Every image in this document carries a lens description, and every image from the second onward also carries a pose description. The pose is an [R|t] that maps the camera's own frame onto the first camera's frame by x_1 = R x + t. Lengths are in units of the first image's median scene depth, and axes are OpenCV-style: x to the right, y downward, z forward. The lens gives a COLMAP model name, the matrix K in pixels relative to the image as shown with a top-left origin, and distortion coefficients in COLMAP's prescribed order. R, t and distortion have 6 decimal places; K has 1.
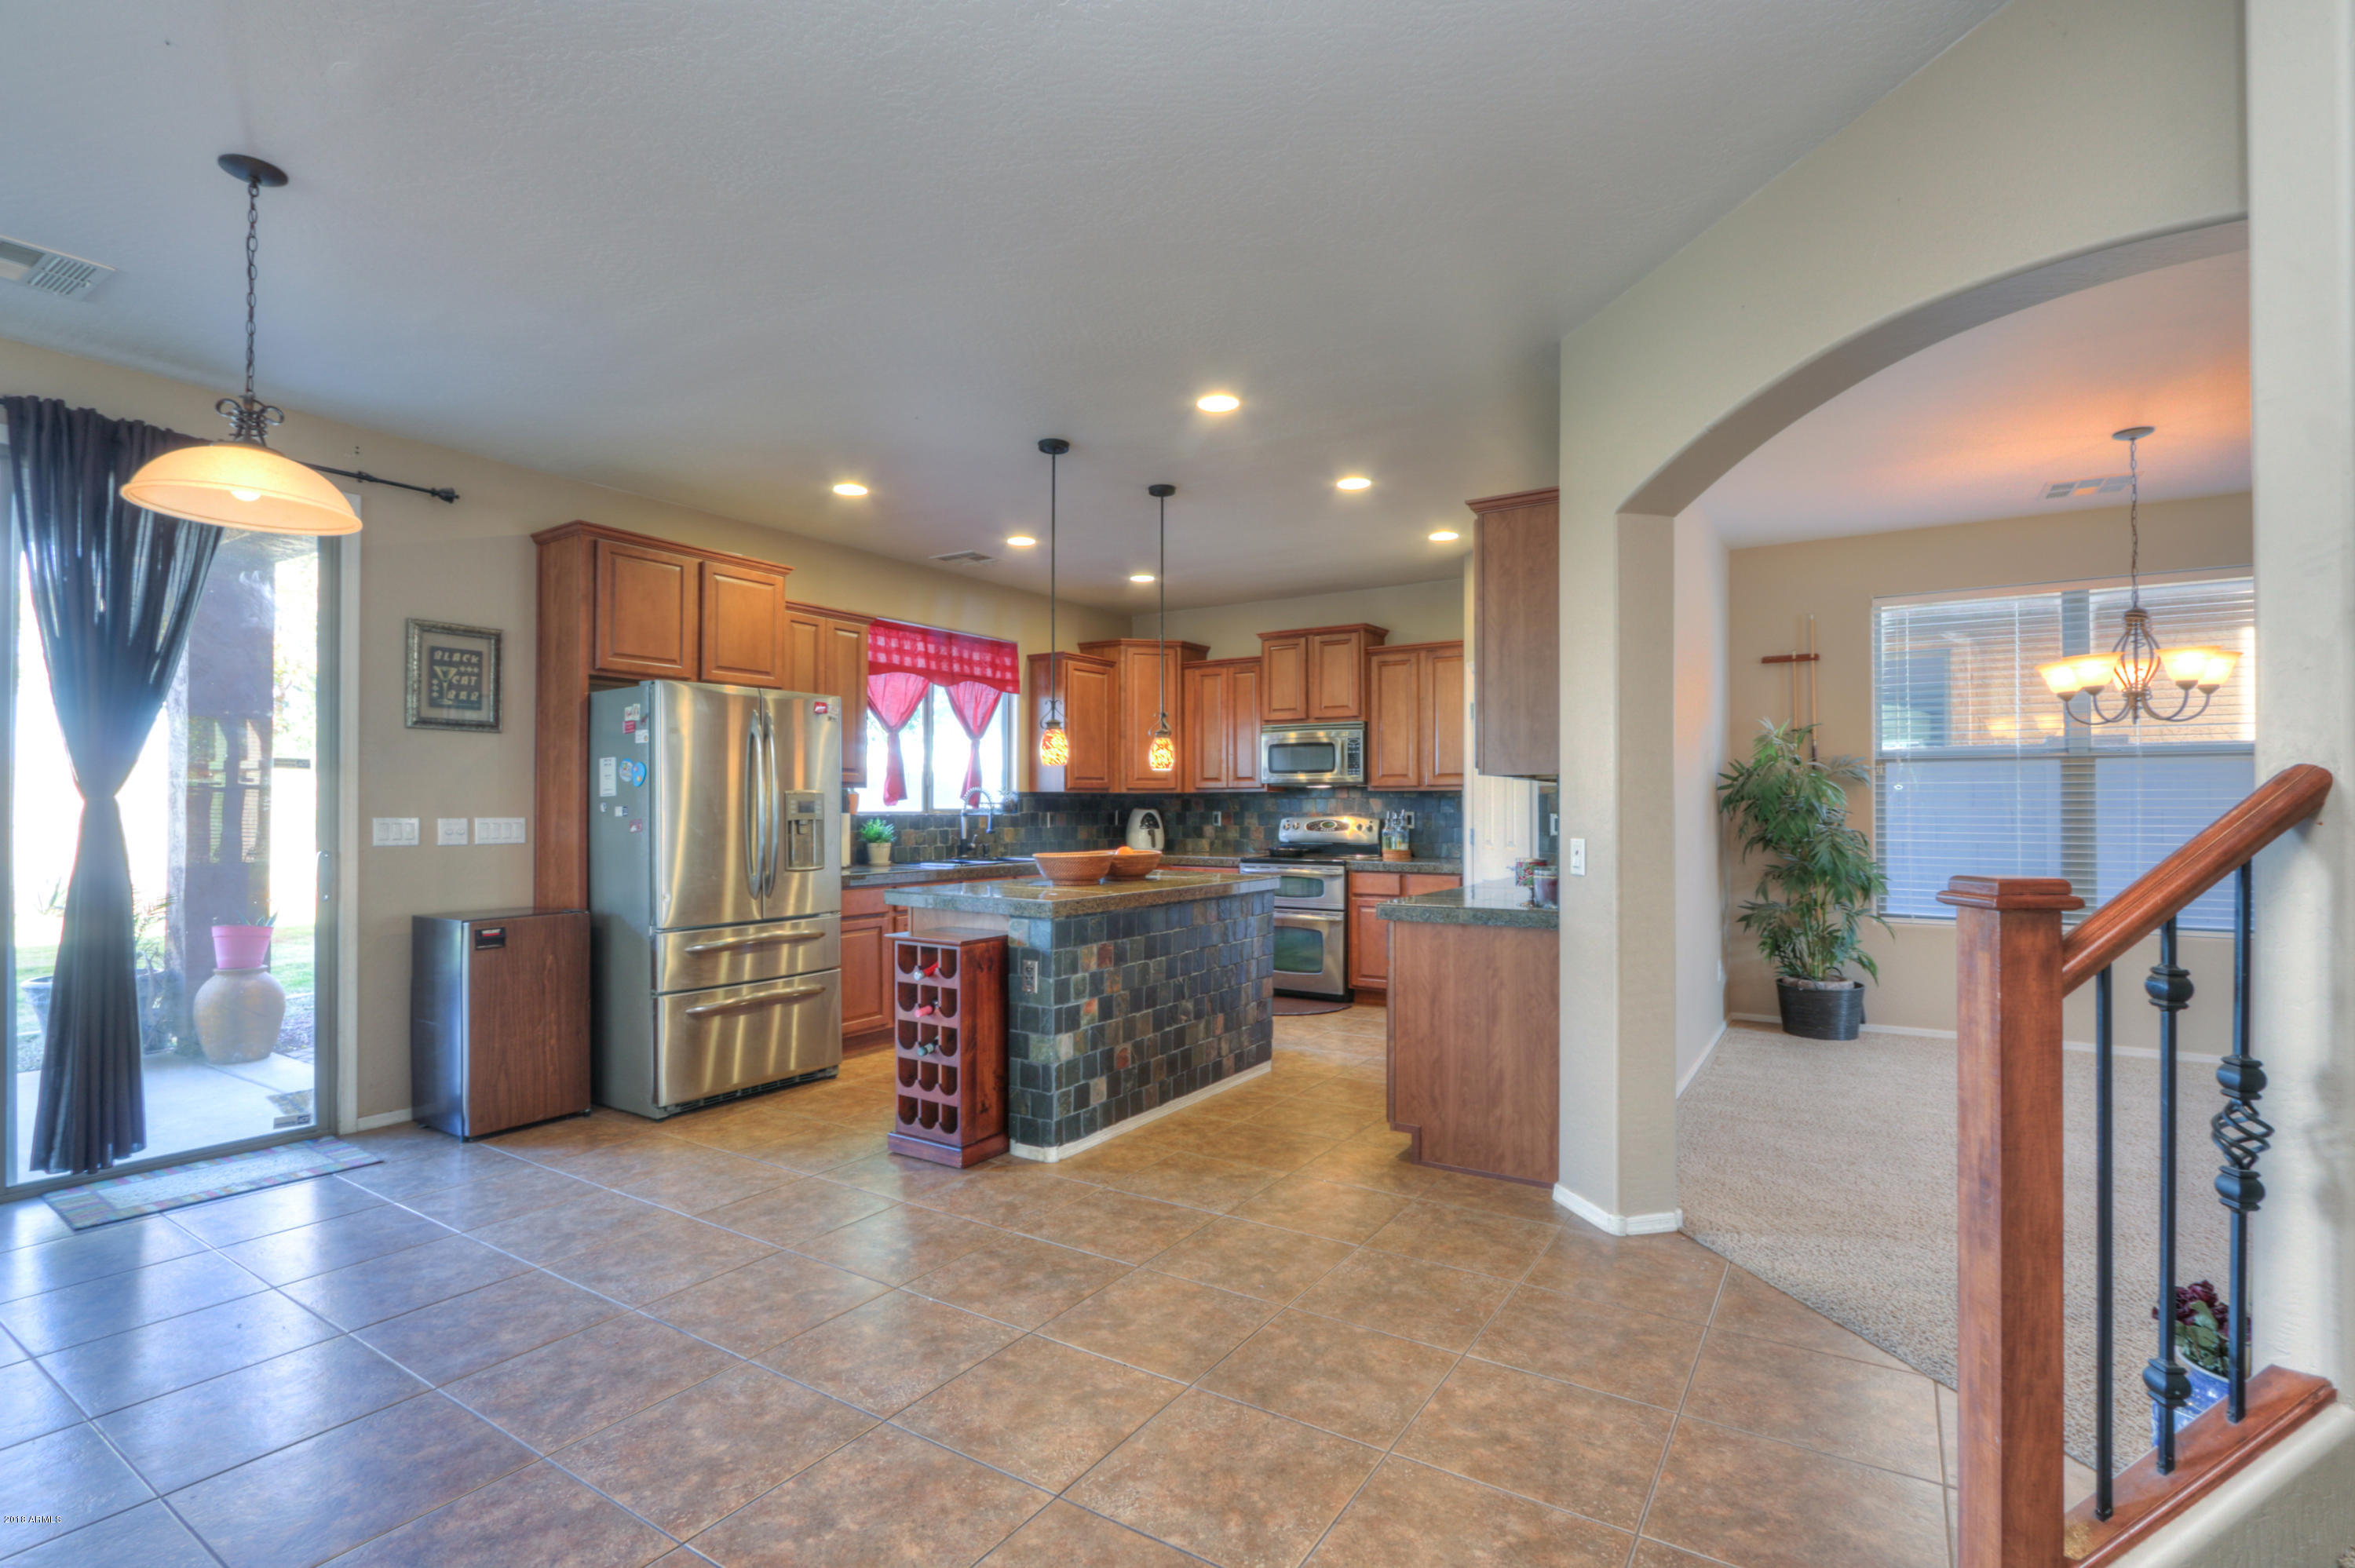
lens RADIAL K [[1086.4, 0, 1189.7], [0, 1086.4, 799.1], [0, 0, 1]] dist [-0.025603, 0.000349]
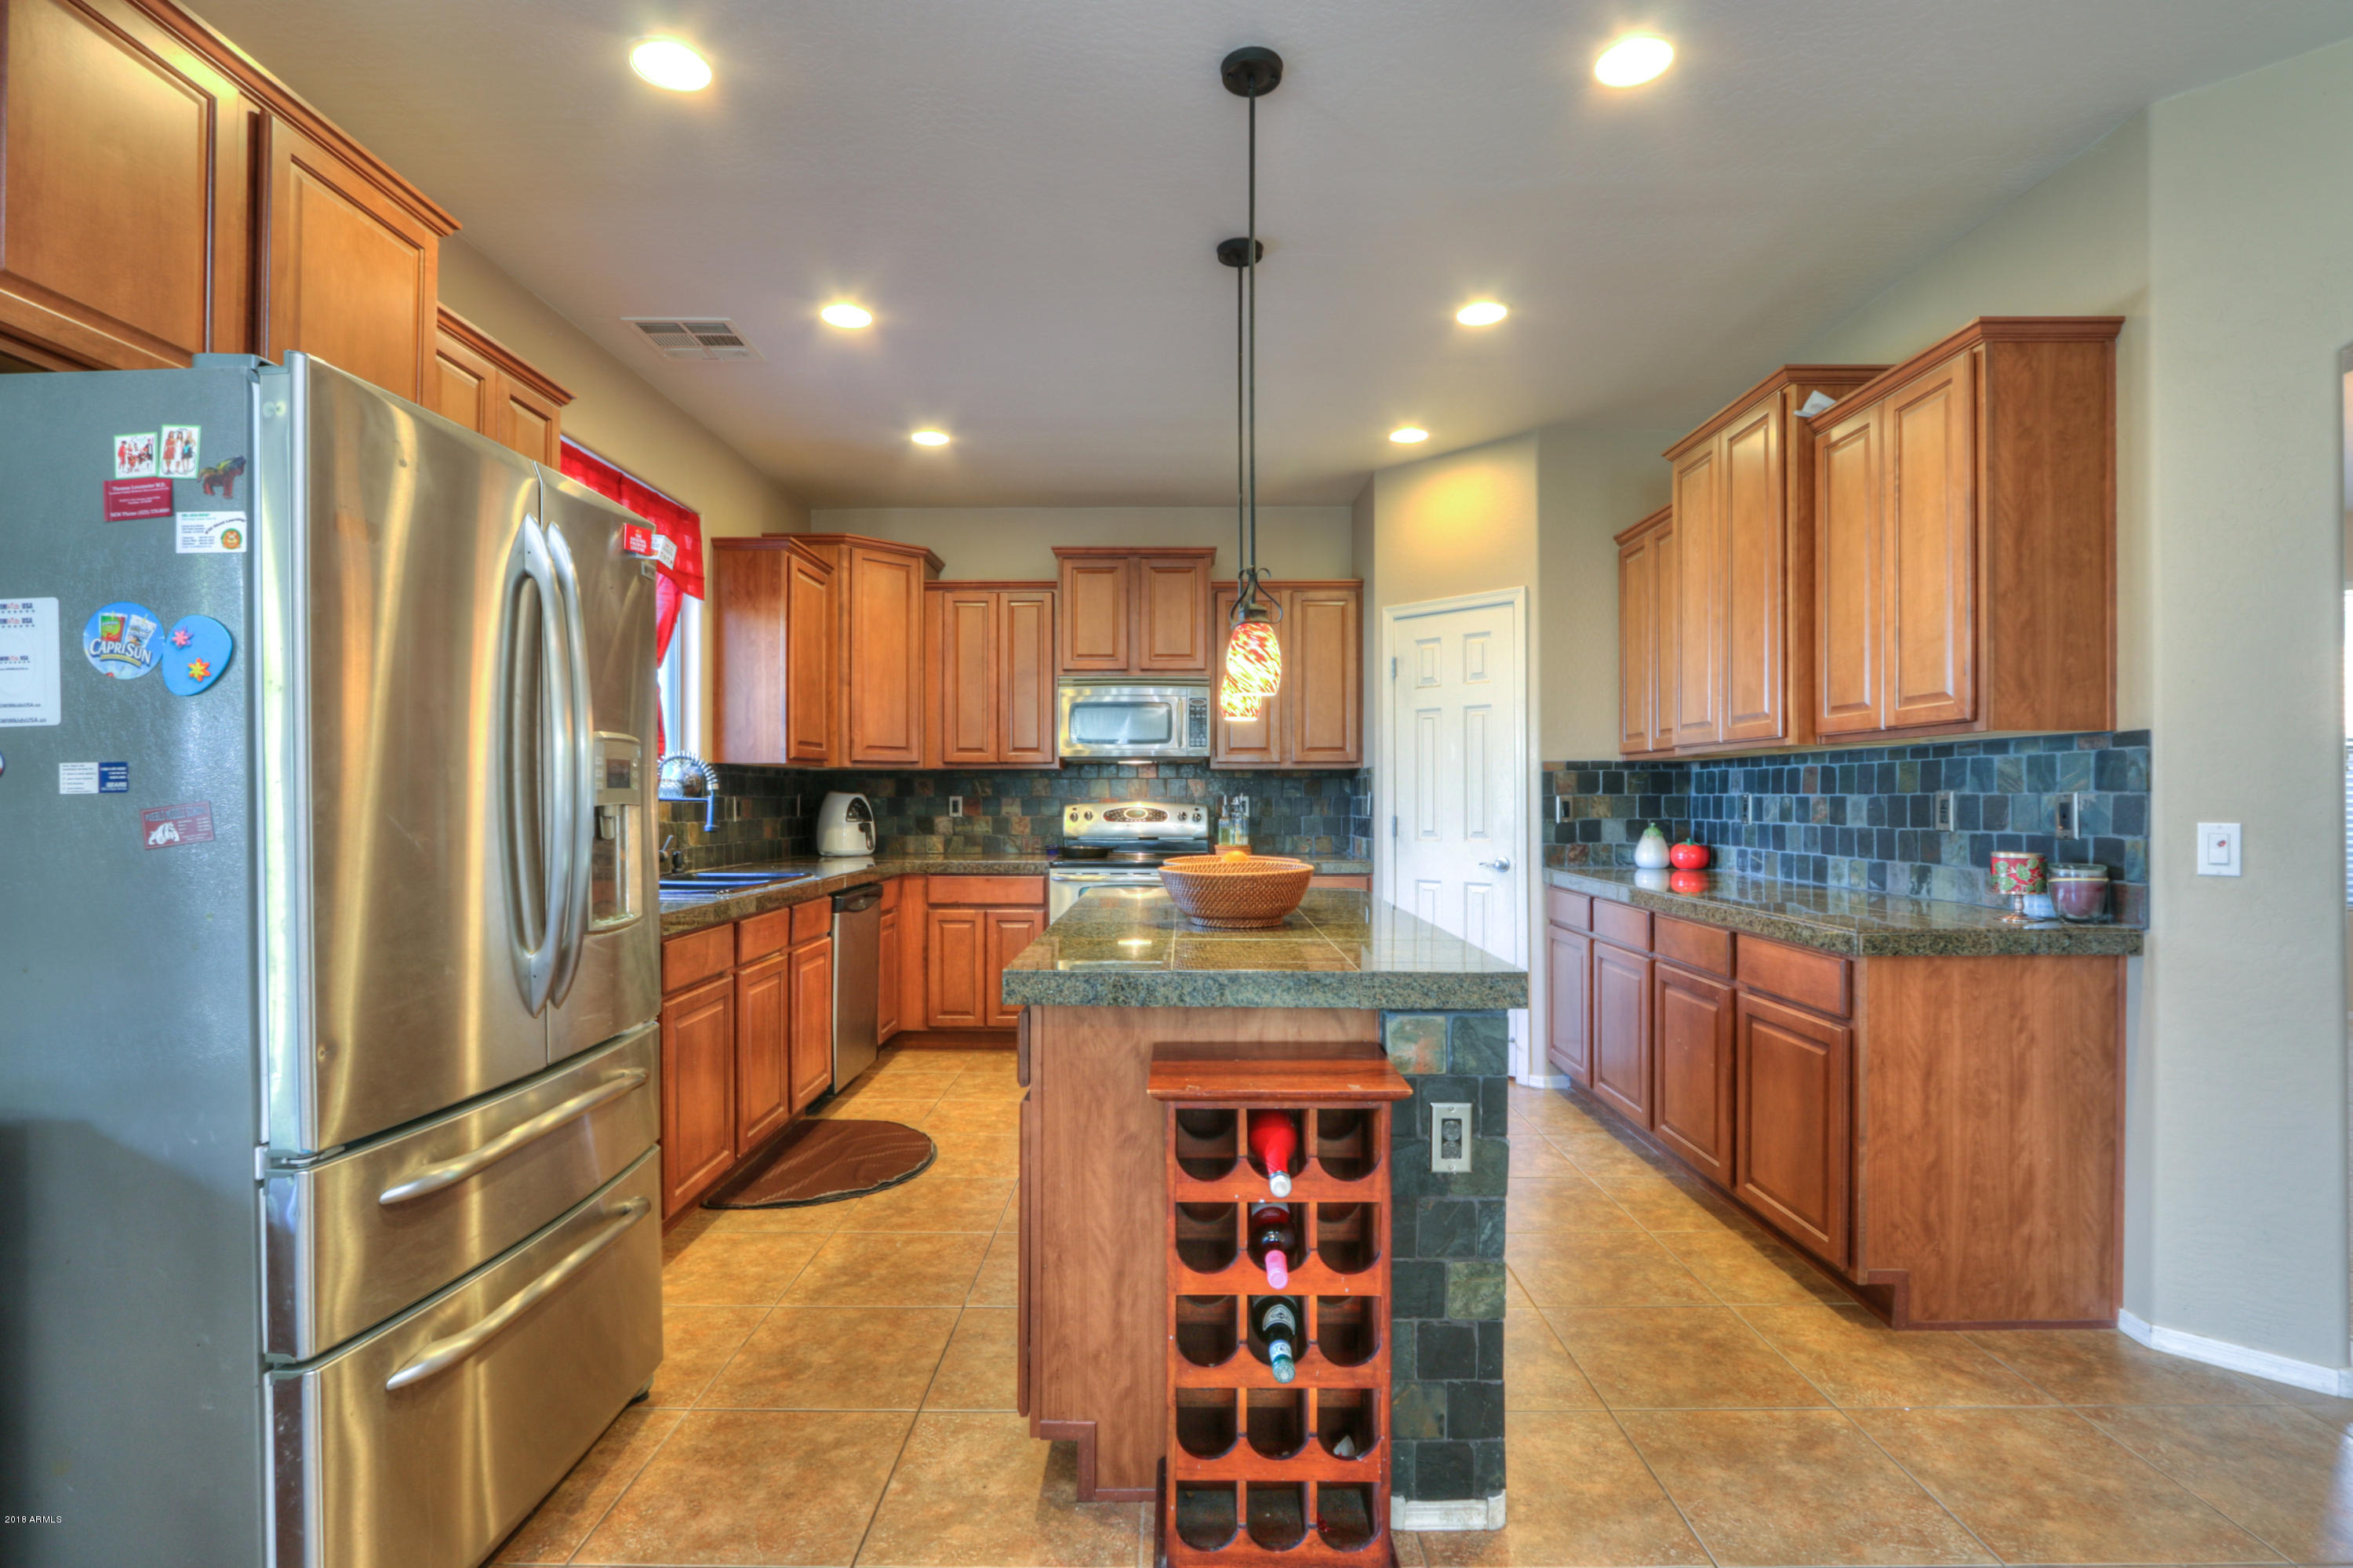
lens RADIAL K [[1096.1, 0, 1173.1], [0, 1096.1, 794.2], [0, 0, 1]] dist [-0.019974, 0.000165]
pose [[0.847226, 0.001884, 0.531229, -0.449902], [-0.003387, 0.999993, 0.001856, 0.015321], [-0.531222, -0.003372, 0.847226, 0.610913]]
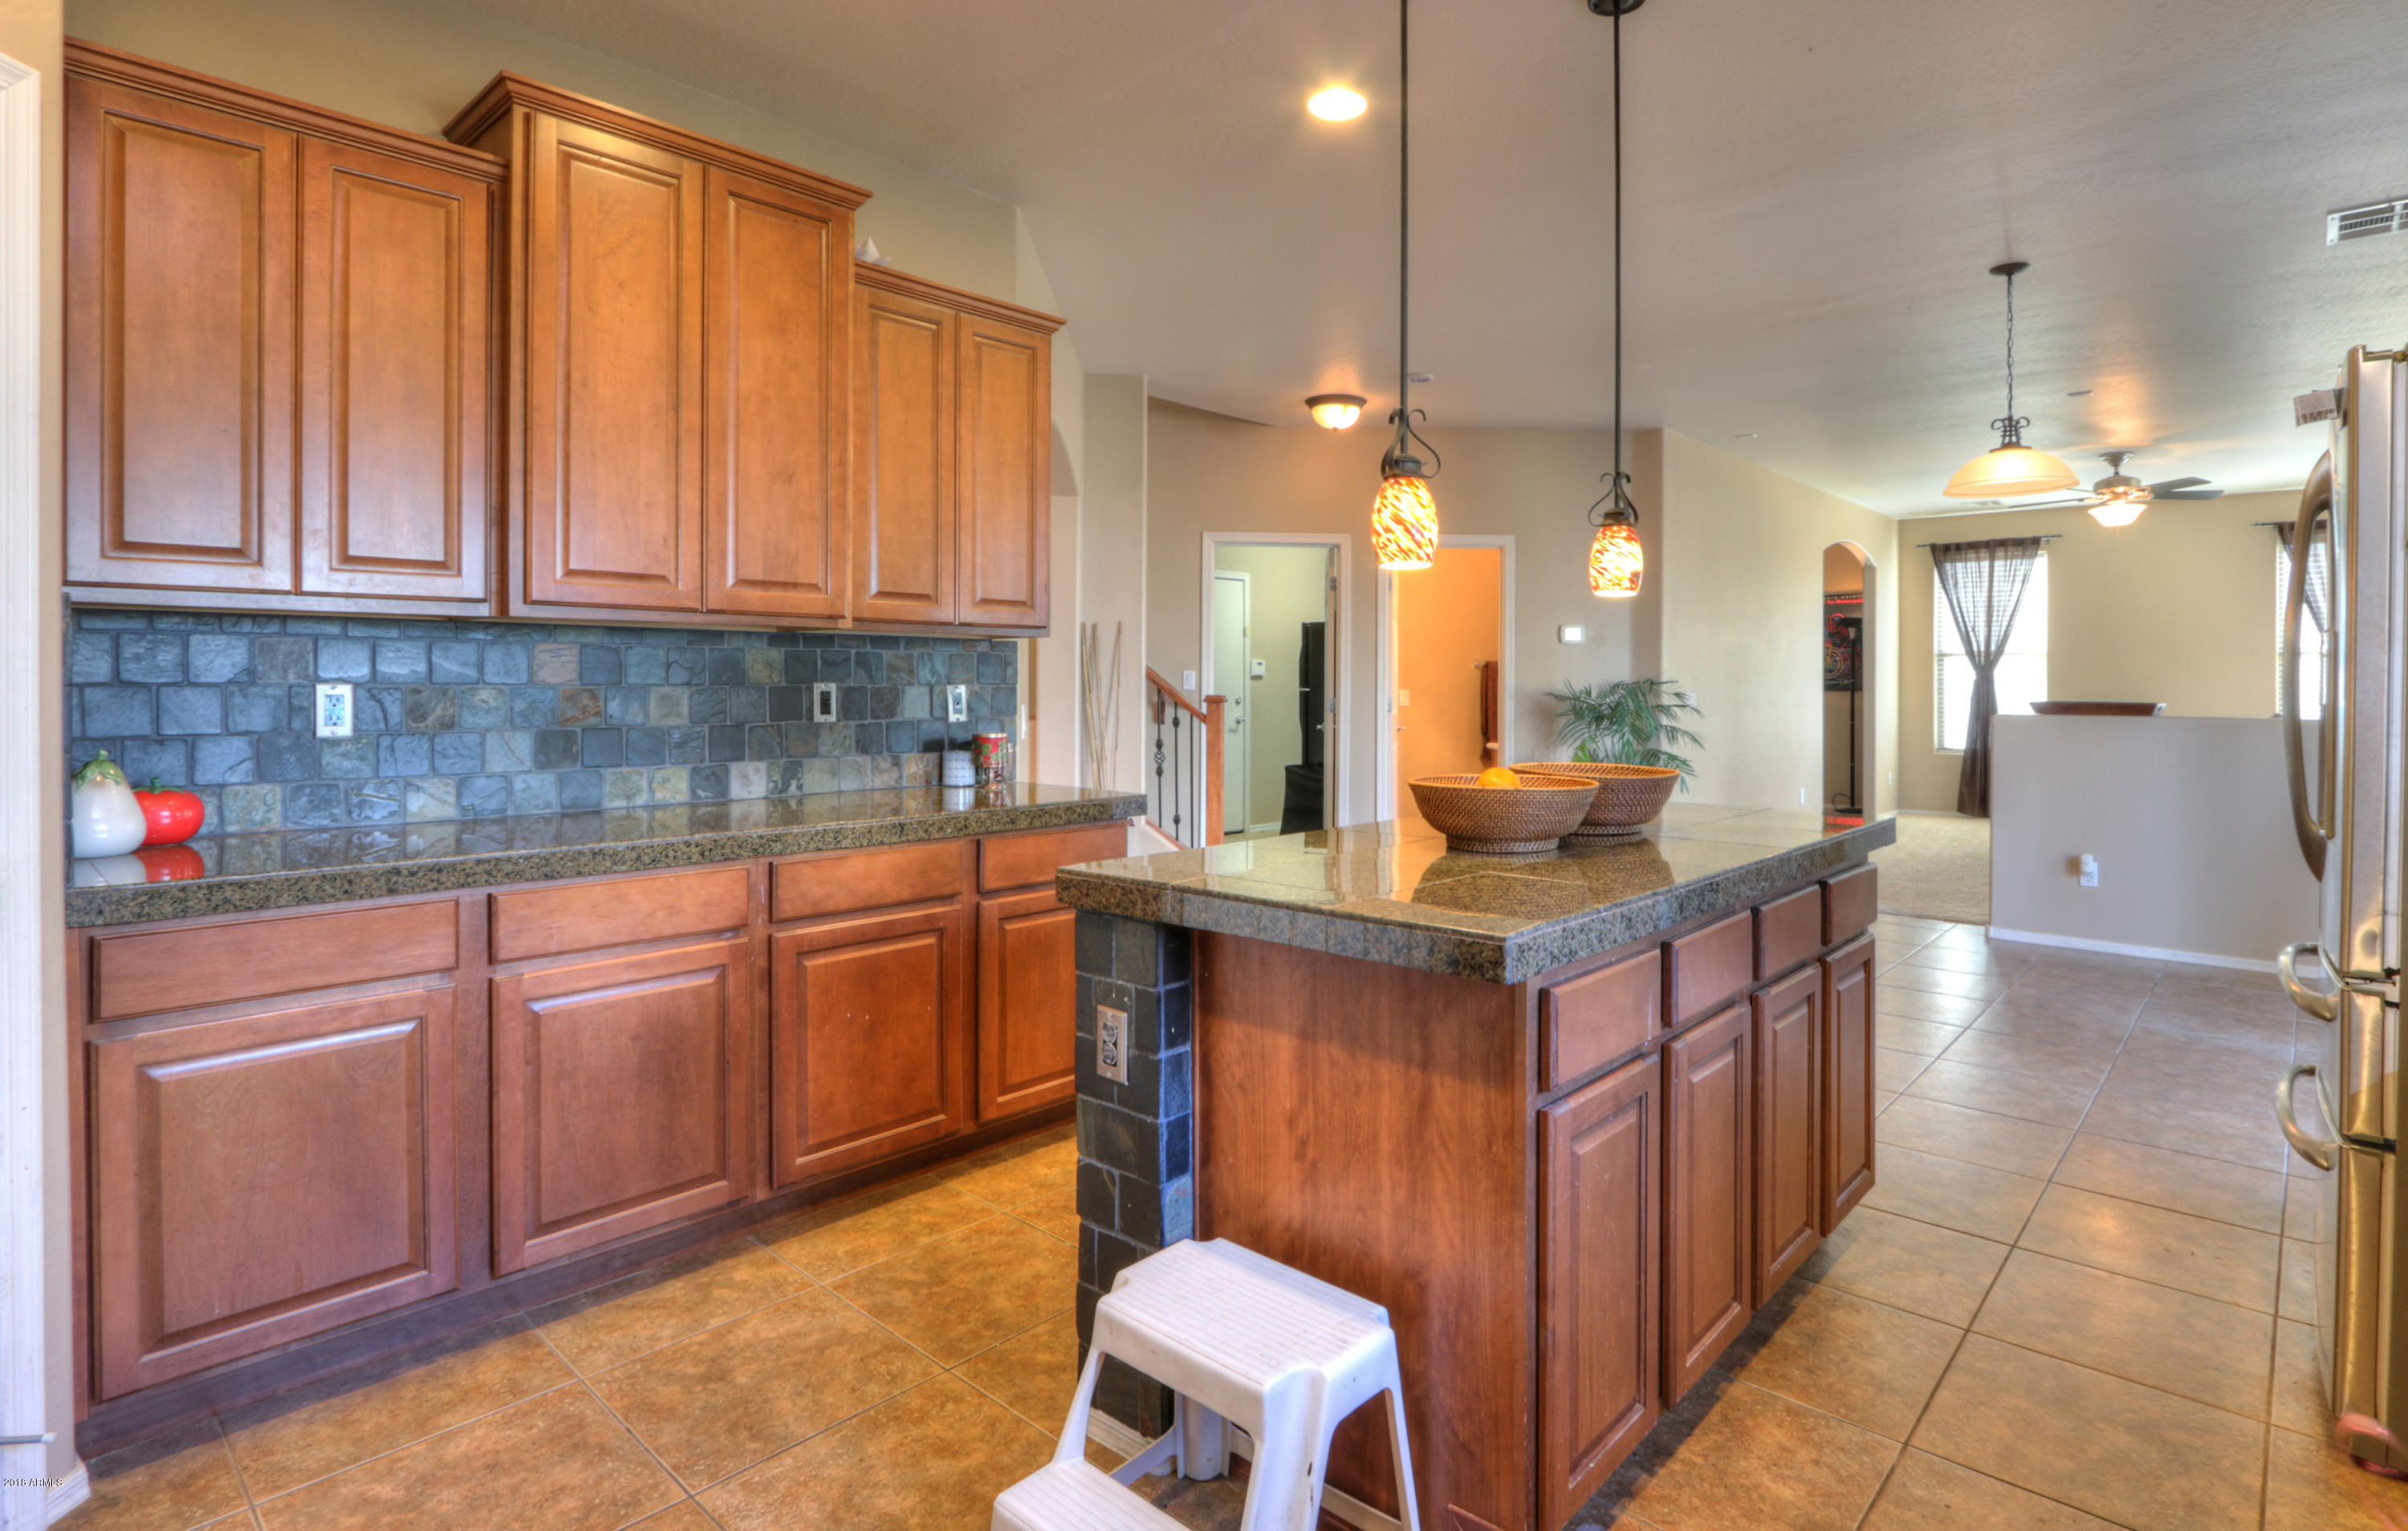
lens RADIAL K [[1223.2, 0, 1288.3], [0, 1223.2, 696.7], [0, 0, 1]] dist [-0.044284, -0.000401]
pose [[-0.991918, -0.002753, 0.126853, -0.034996], [-0.002471, 0.999994, 0.002380, 0.019910], [-0.126859, 0.002047, -0.991919, 1.704319]]
